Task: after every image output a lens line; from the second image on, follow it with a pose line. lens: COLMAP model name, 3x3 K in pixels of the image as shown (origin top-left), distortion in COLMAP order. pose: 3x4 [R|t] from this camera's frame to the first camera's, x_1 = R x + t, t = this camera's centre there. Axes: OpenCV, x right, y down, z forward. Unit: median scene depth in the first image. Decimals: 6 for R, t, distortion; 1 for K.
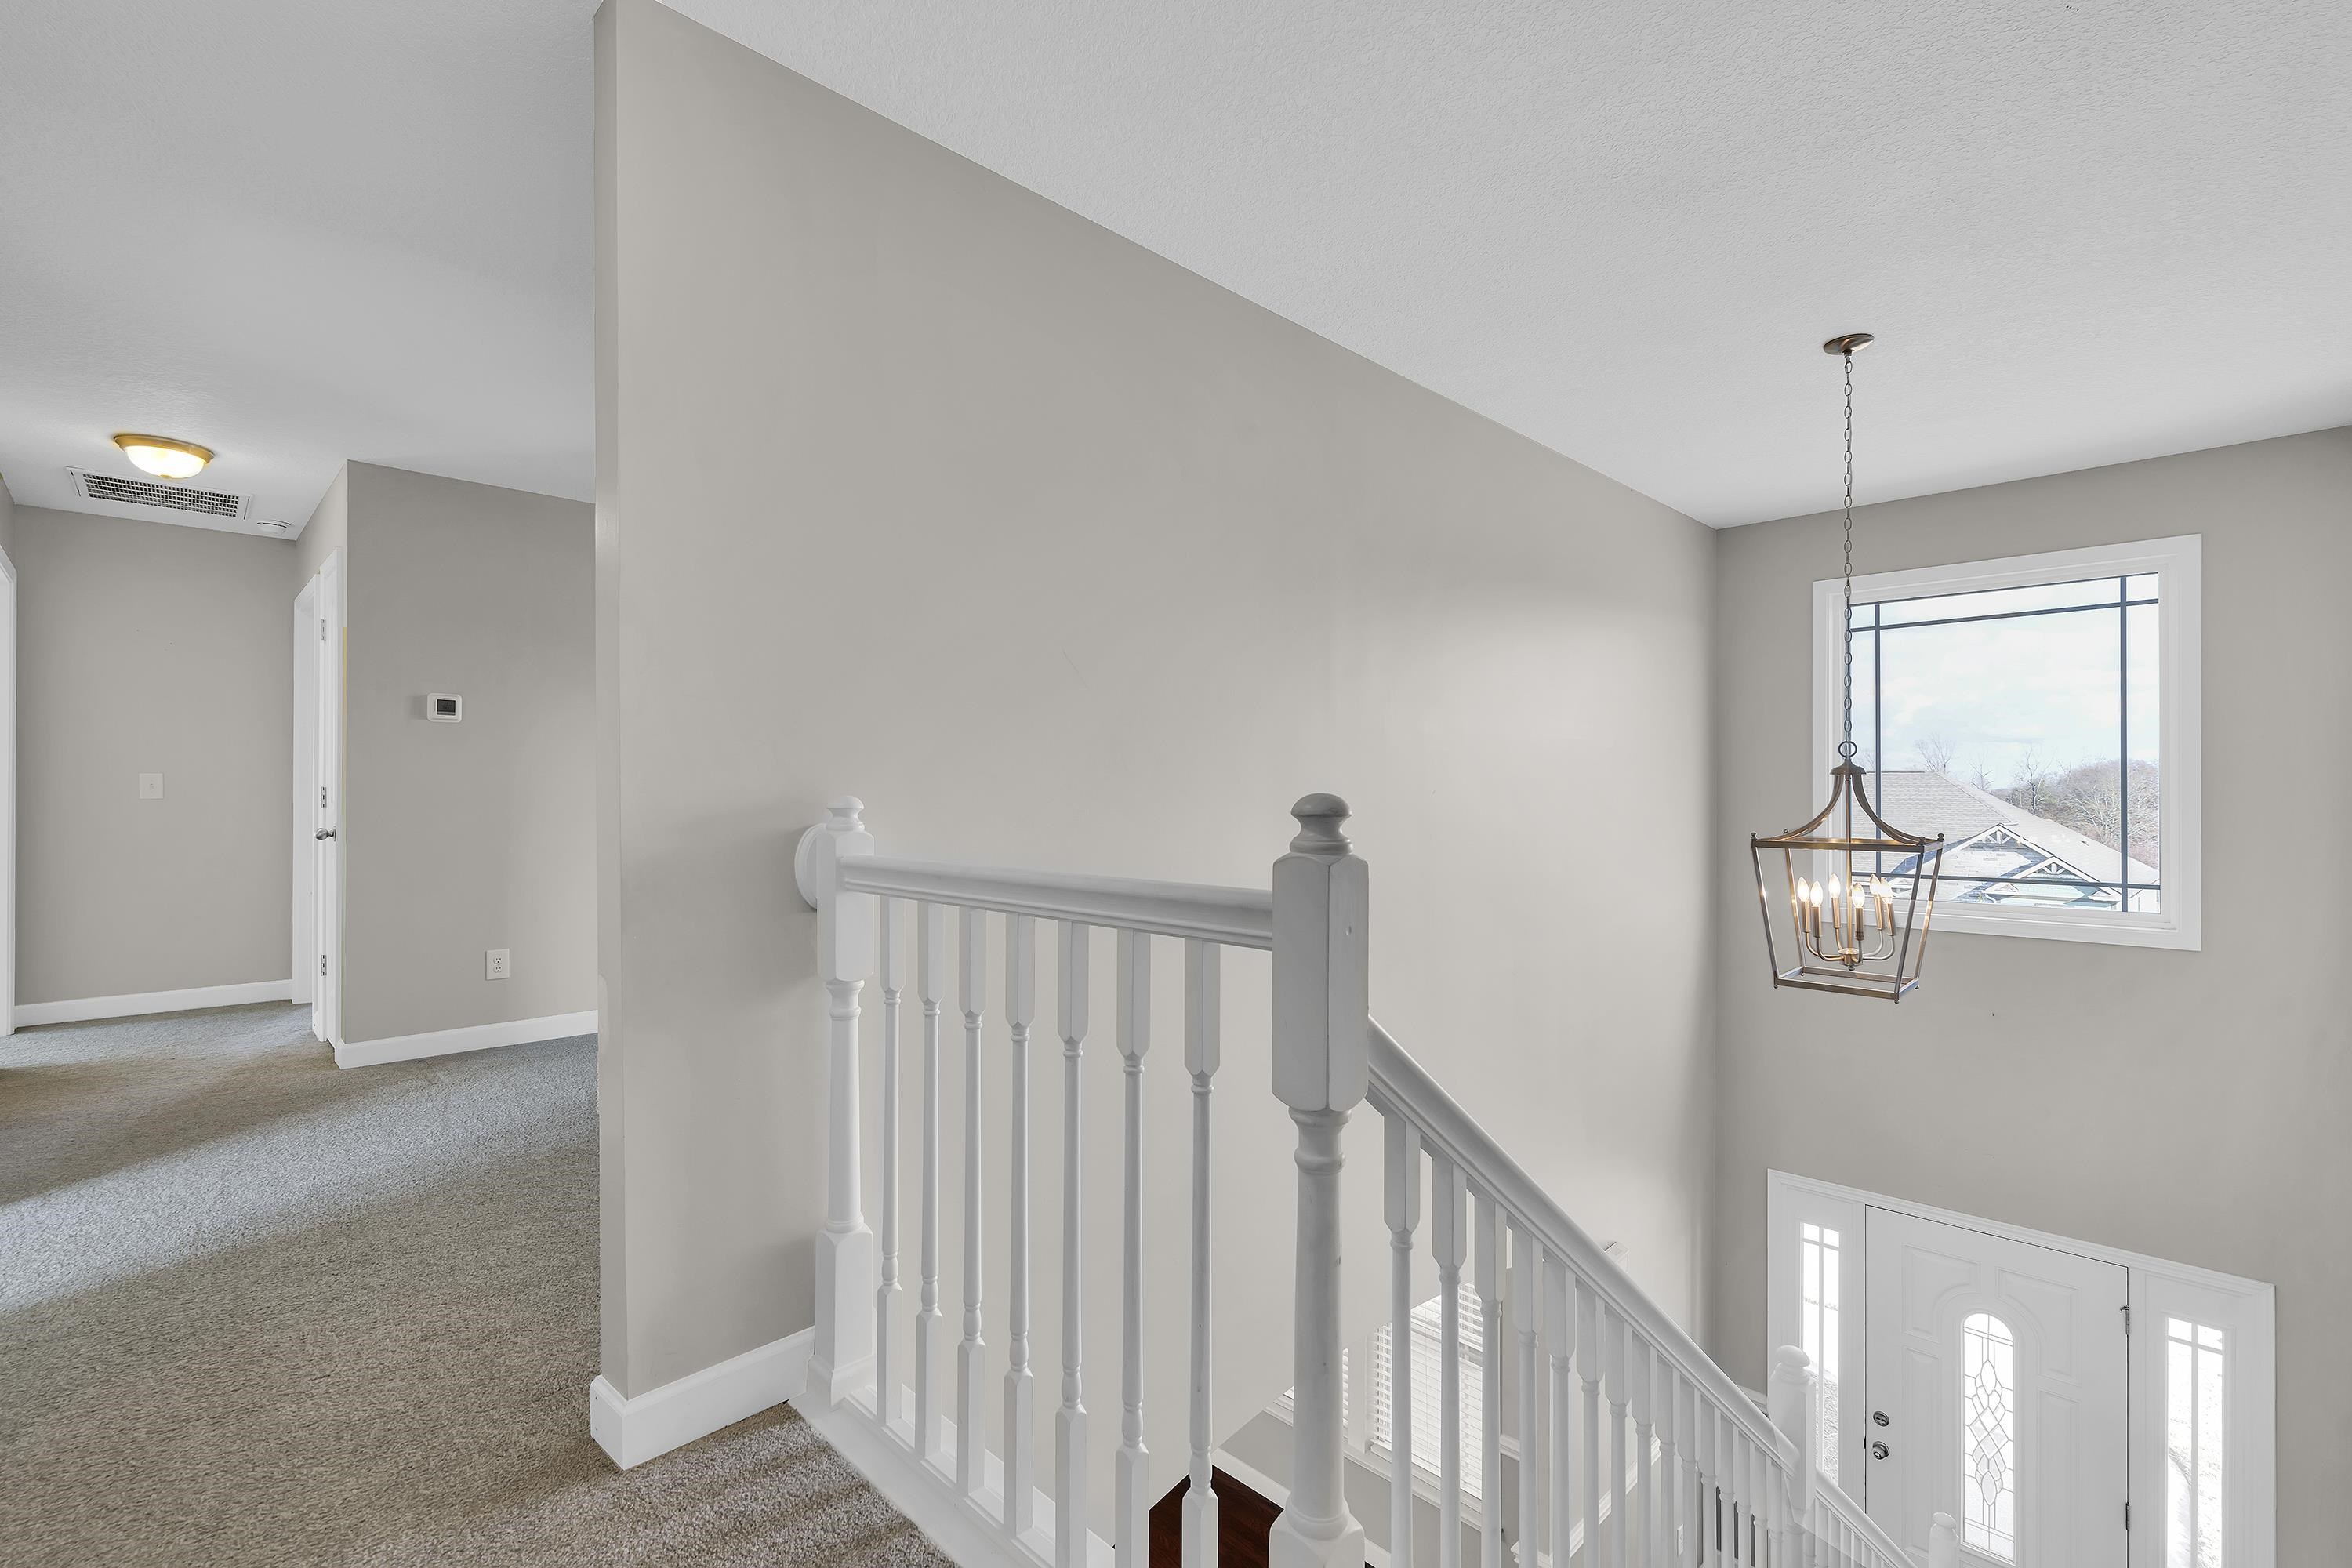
lens RADIAL K [[1055.7, 0, 1168.9], [0, 1055.7, 788.9], [0, 0, 1]] dist [-0.000797, -0.000478]
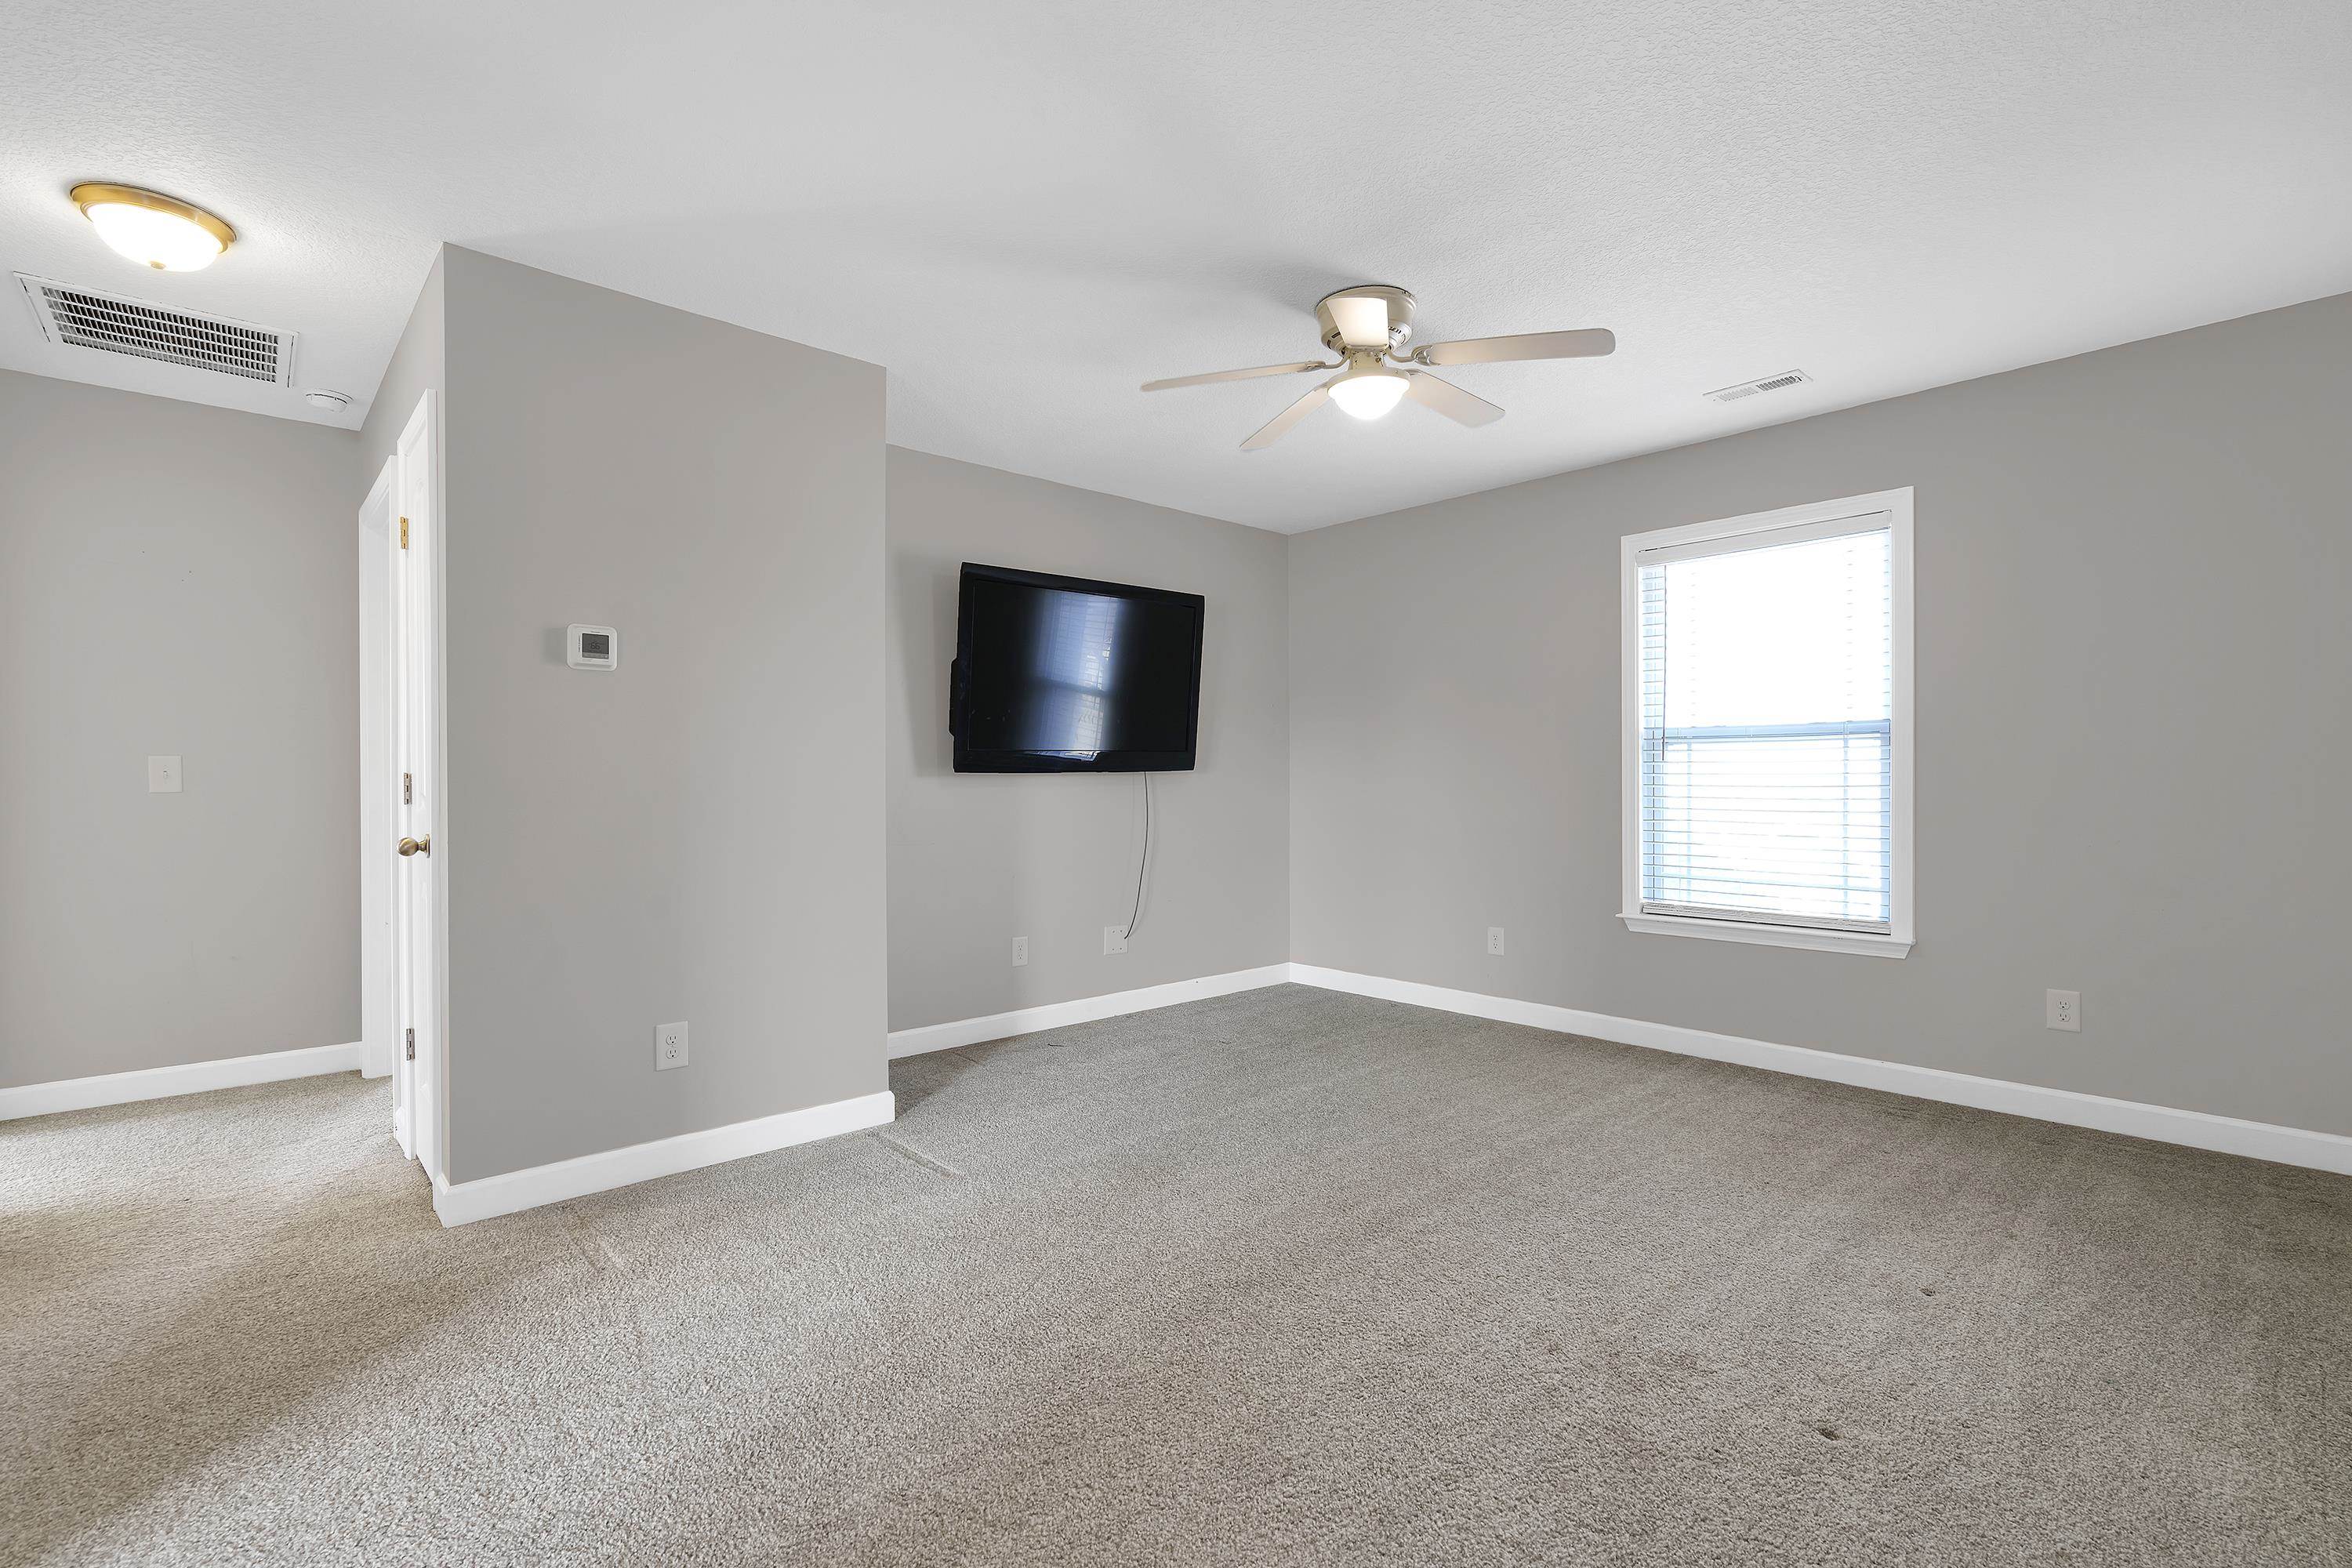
lens RADIAL K [[1094.0, 0, 1176.0], [0, 1094.0, 784.0], [0, 0, 1]] dist [0.000485, 0.000299]
pose [[0.998883, -0.004944, -0.046984, -0.305199], [0.005292, 0.999960, 0.007273, 0.002672], [0.046947, -0.007513, 0.998869, 0.357889]]
